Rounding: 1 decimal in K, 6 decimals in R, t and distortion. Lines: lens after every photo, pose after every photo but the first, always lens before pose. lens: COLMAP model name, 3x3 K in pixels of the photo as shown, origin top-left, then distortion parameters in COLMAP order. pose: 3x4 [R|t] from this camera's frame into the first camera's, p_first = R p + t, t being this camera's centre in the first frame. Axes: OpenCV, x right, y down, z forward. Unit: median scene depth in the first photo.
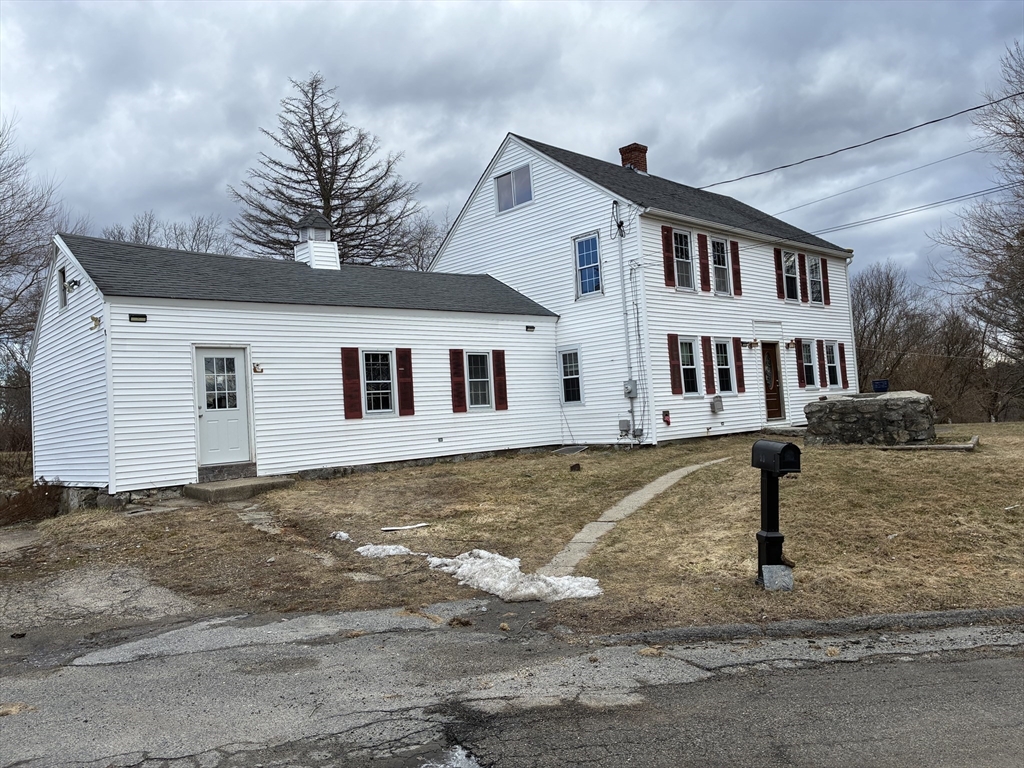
lens RADIAL K [[784.6, 0, 511.7], [0, 784.6, 386.1], [0, 0, 1]] dist [0.054132, -0.059759]
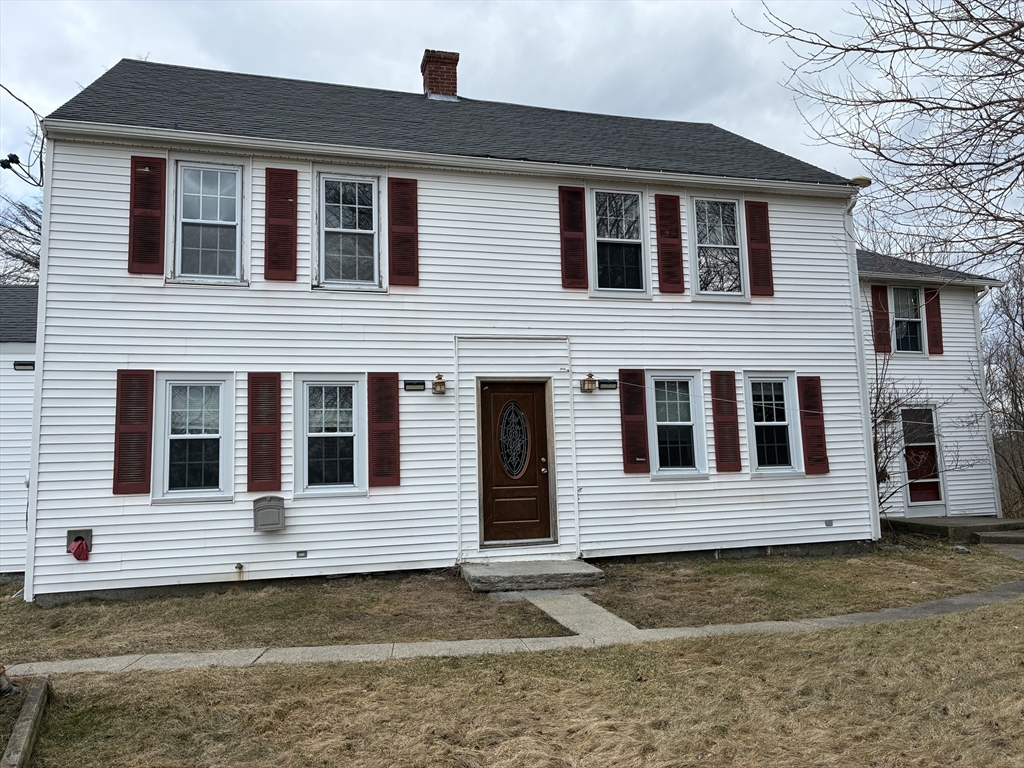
lens RADIAL K [[784.6, 0, 515.9], [0, 784.6, 386.7], [0, 0, 1]] dist [0.054132, -0.059759]
pose [[0.882682, -0.015764, -0.469706, 0.598923], [-0.006131, 0.998966, -0.045048, -0.032521], [0.469930, 0.042643, 0.881673, 0.626234]]
